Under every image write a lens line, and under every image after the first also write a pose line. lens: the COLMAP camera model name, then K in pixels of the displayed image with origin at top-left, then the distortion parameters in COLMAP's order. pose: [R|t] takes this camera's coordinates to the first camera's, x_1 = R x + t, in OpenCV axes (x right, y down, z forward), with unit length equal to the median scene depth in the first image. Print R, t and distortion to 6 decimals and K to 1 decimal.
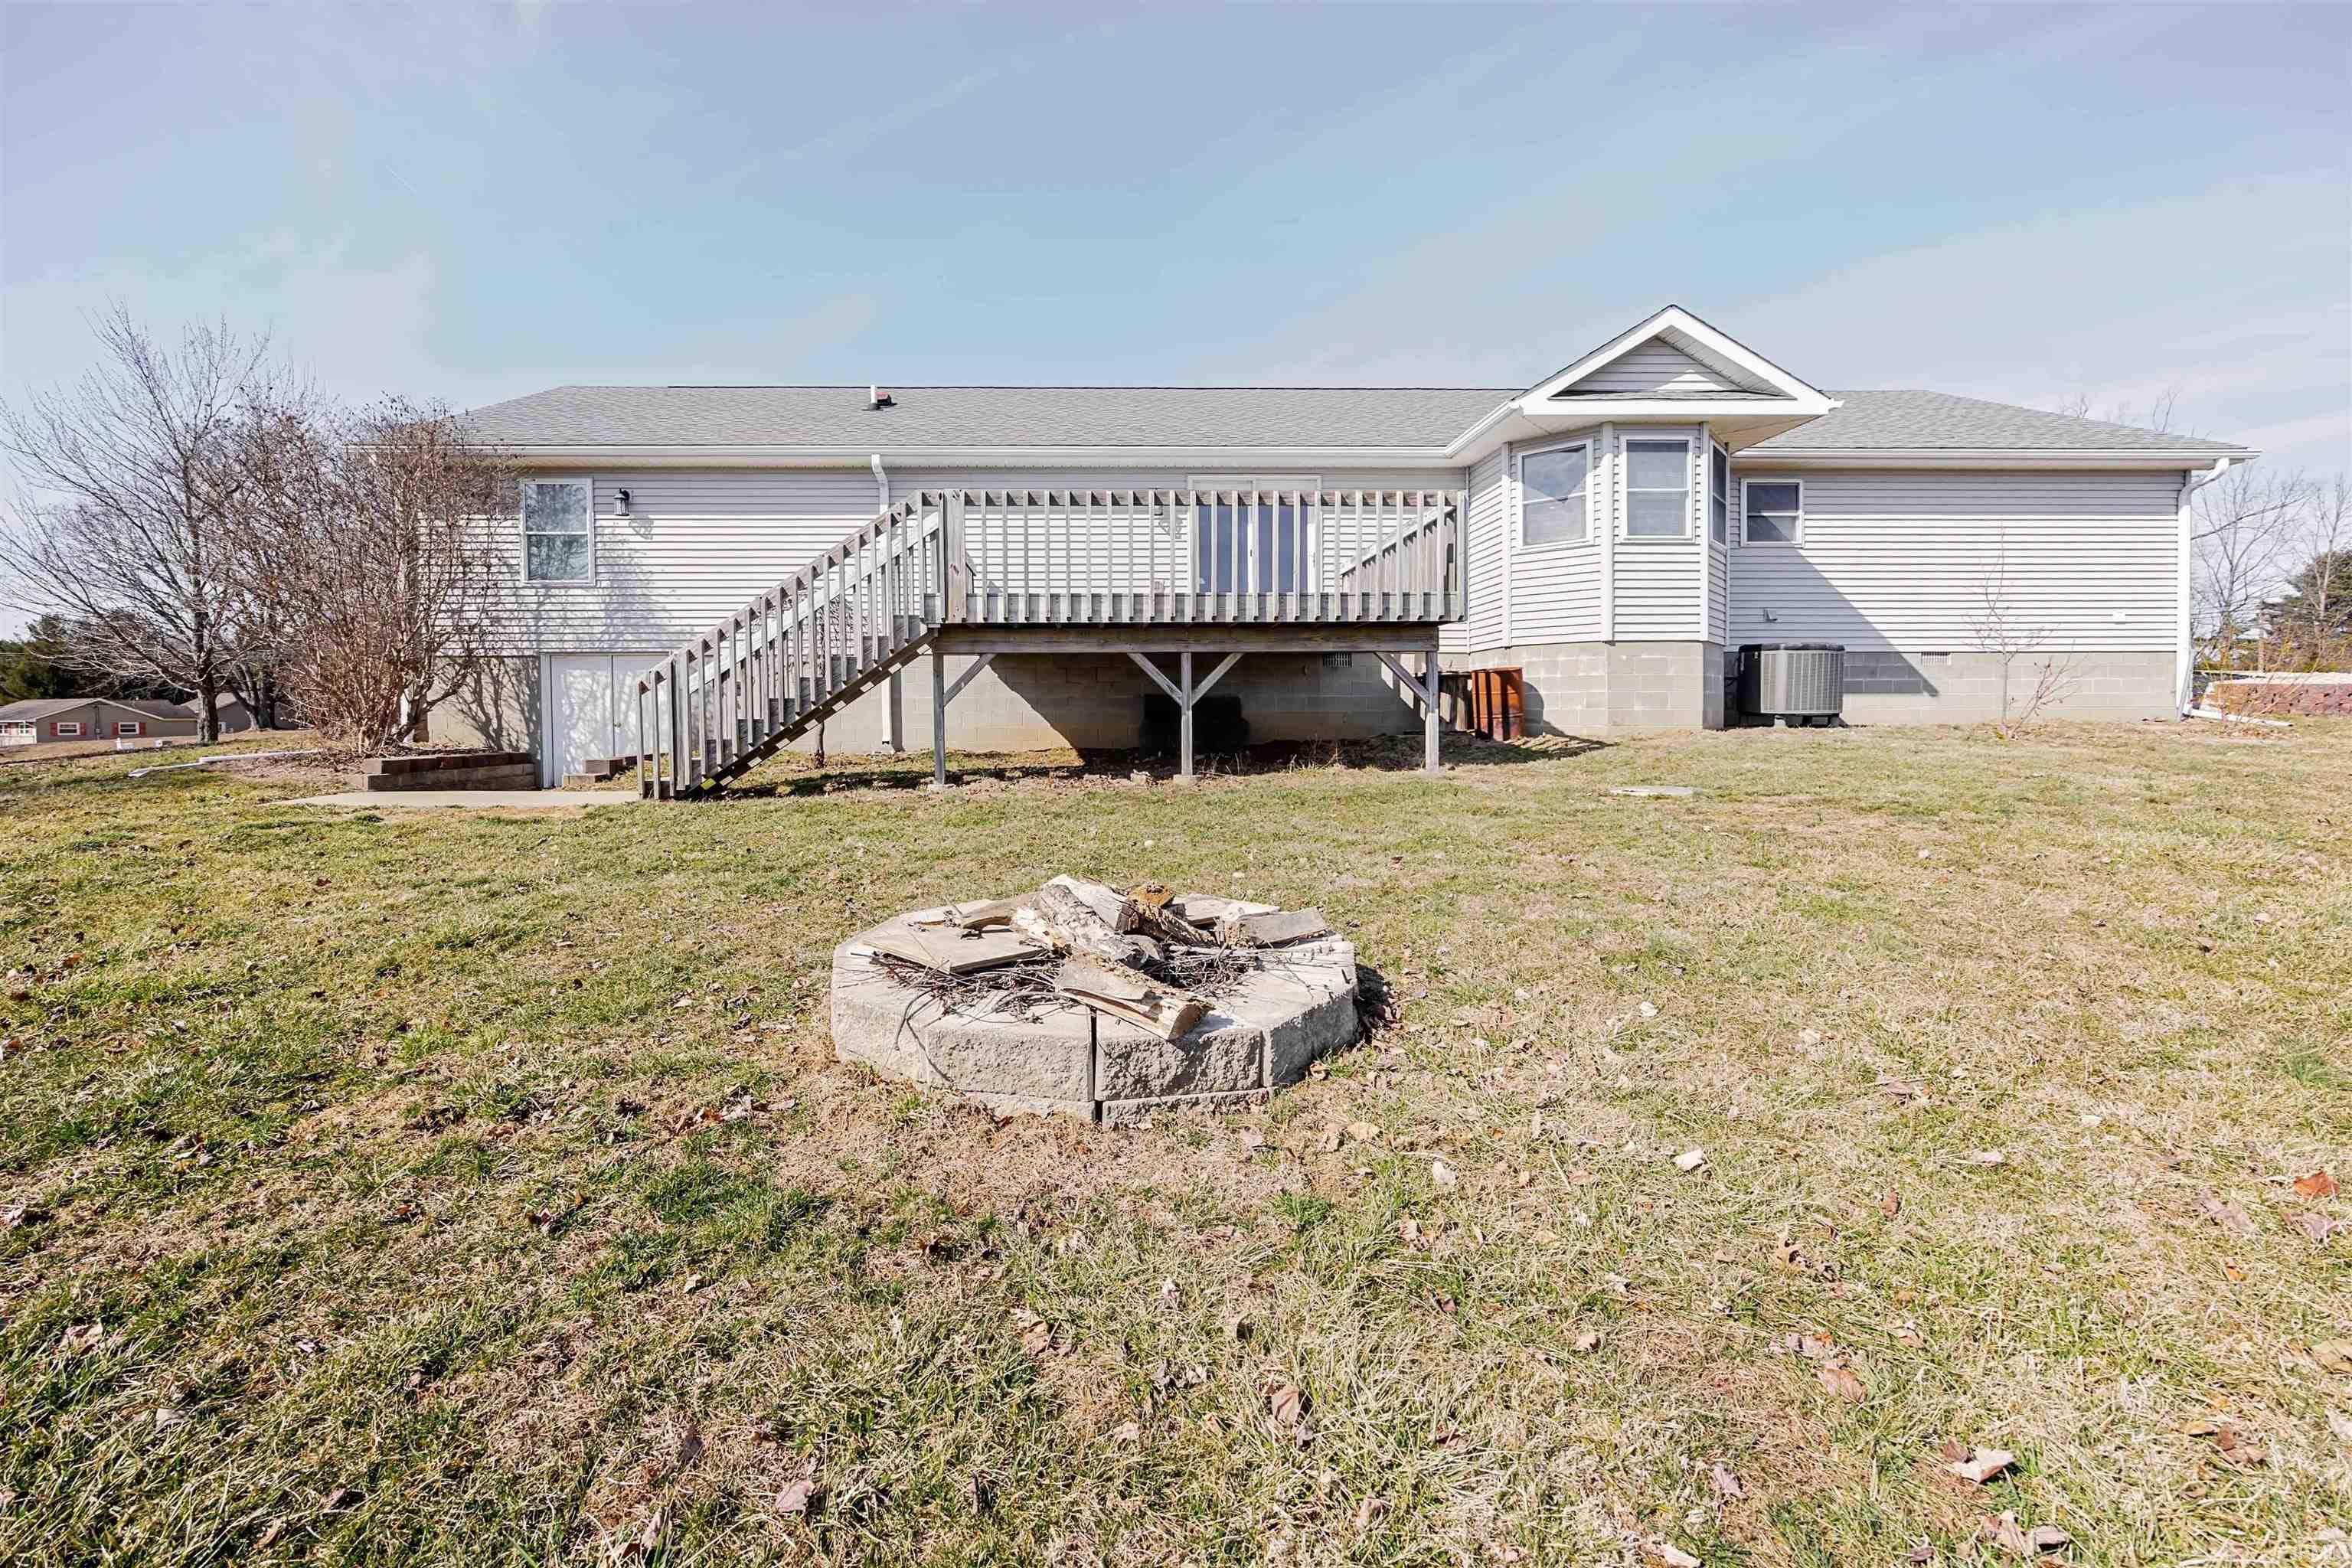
lens RADIAL K [[971.6, 0, 1136.3], [0, 971.6, 761.2], [0, 0, 1]] dist [-0.001725, 0.000170]
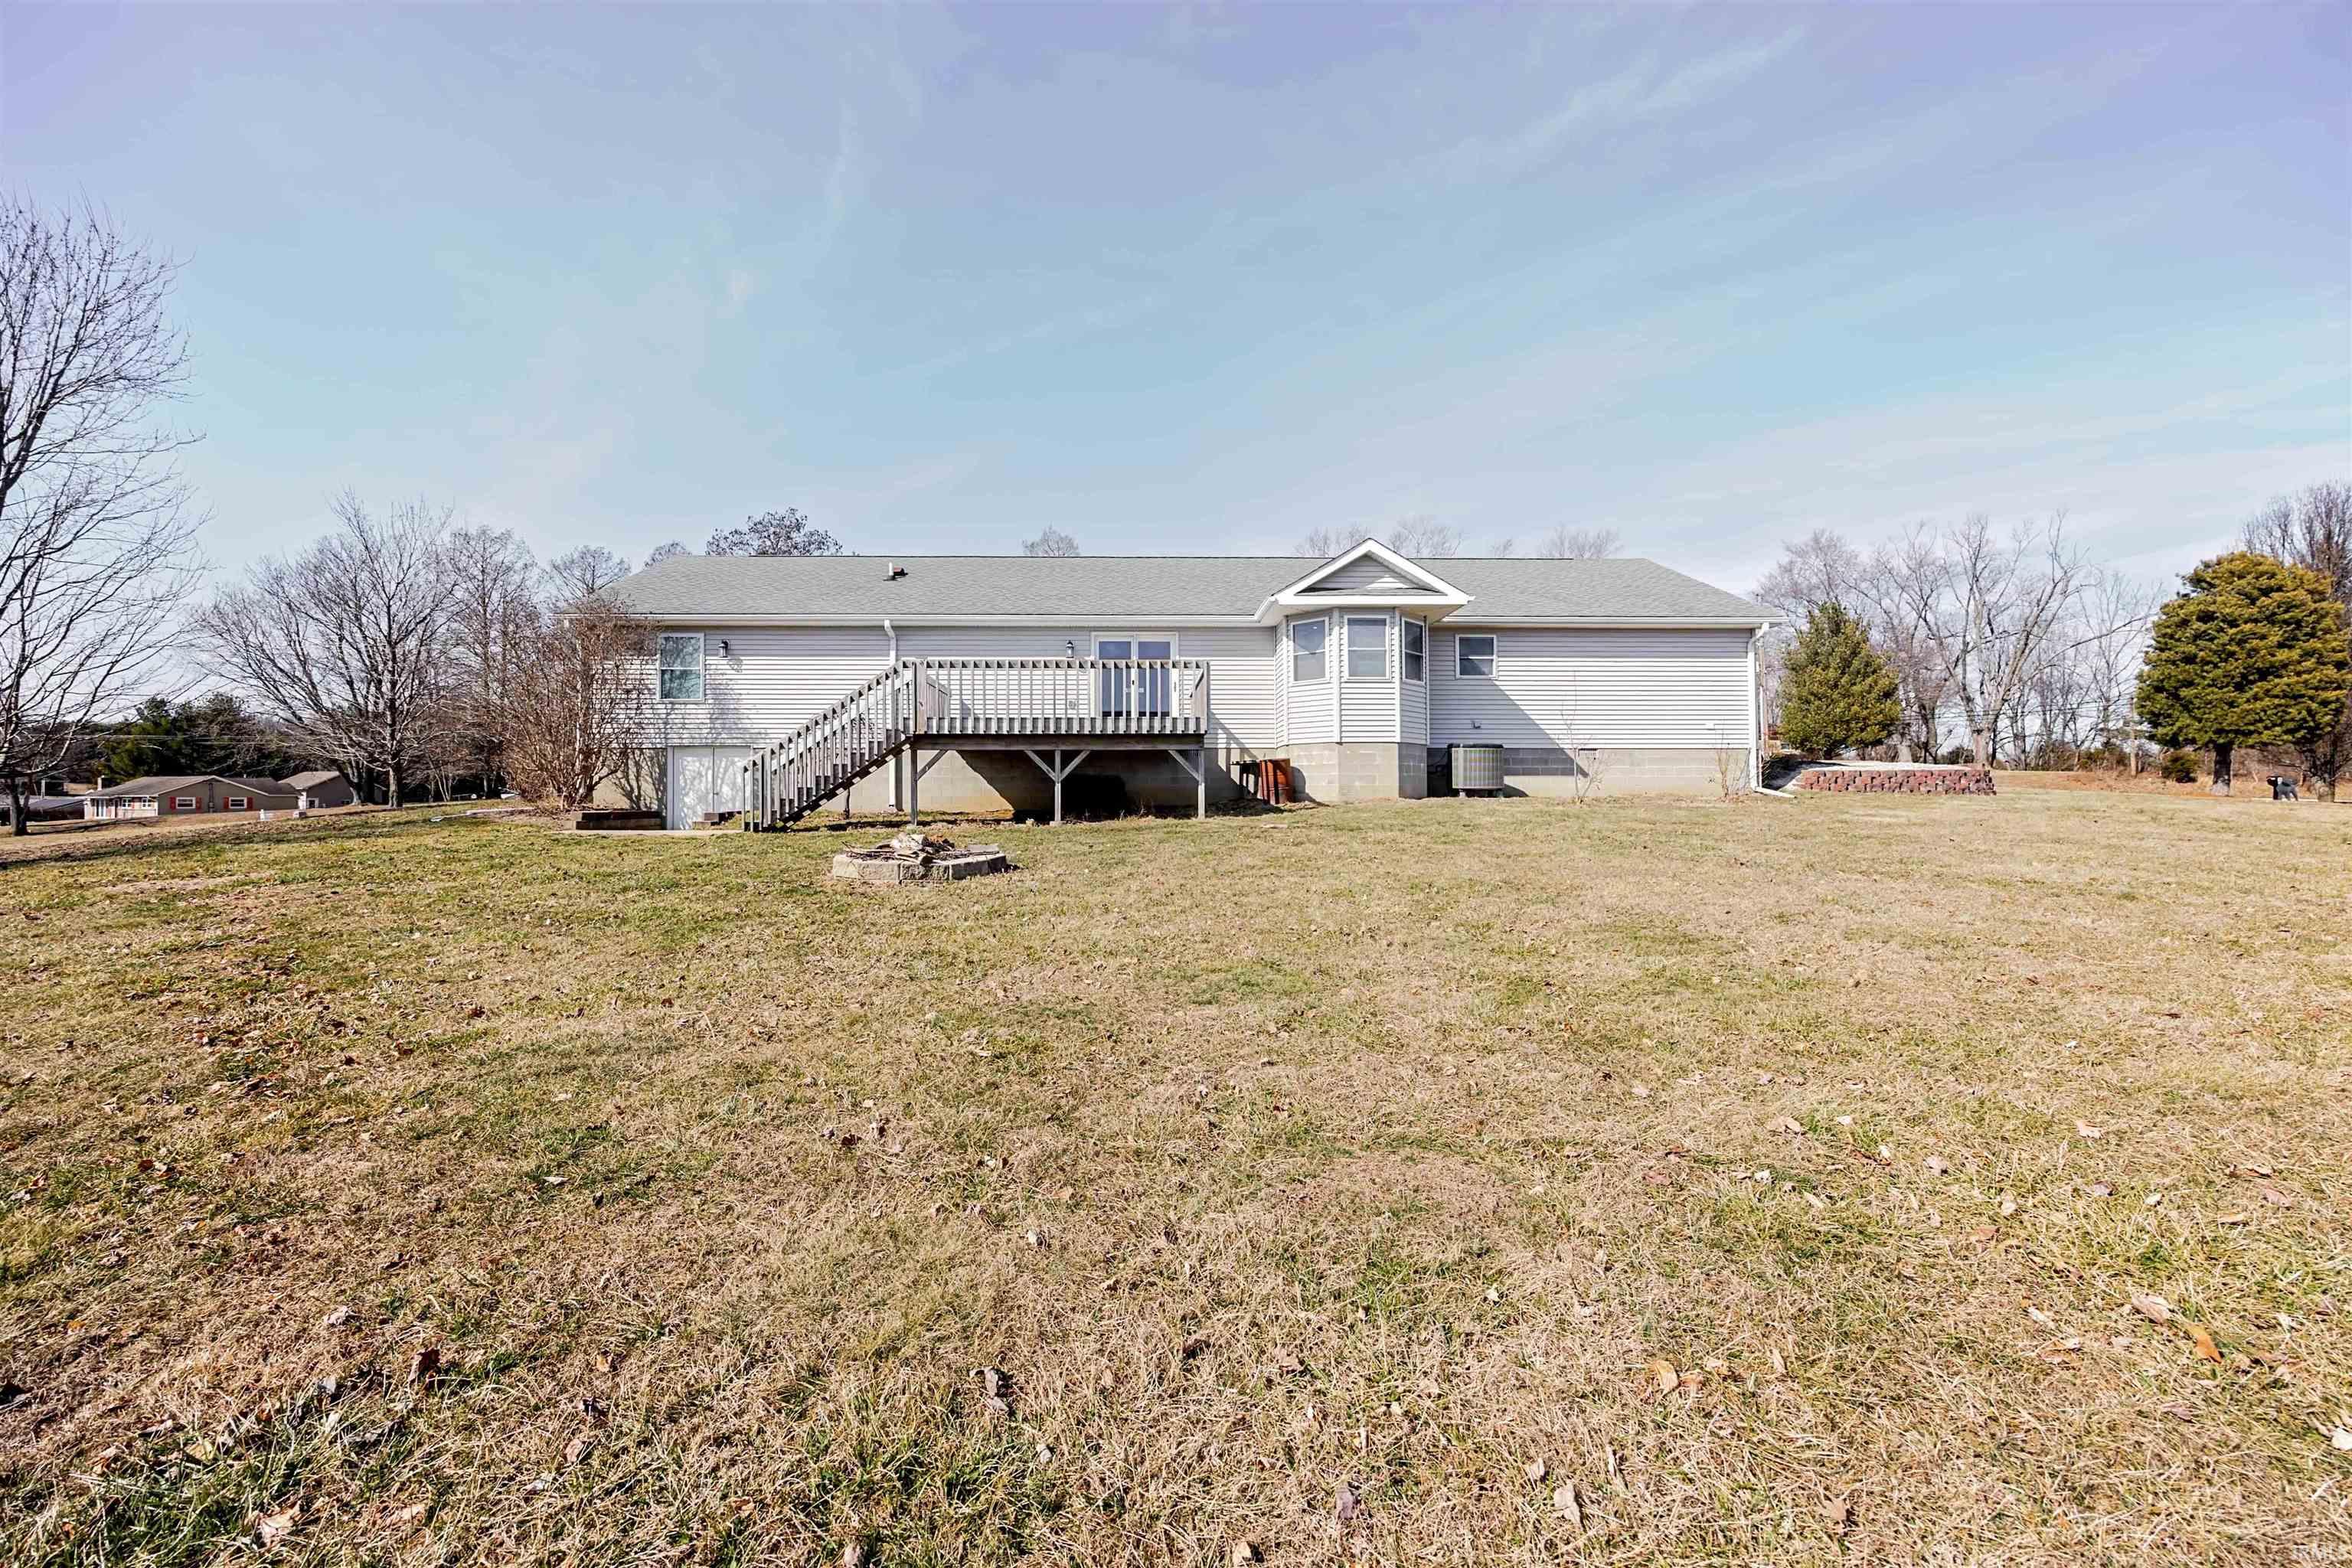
lens RADIAL K [[973.5, 0, 1169.0], [0, 973.5, 800.7], [0, 0, 1]] dist [0.000255, -0.000092]
pose [[0.999927, 0.003898, -0.011450, 0.210612], [-0.004389, 0.999059, -0.043148, 0.040211], [0.011271, 0.043195, 0.999003, -0.561530]]
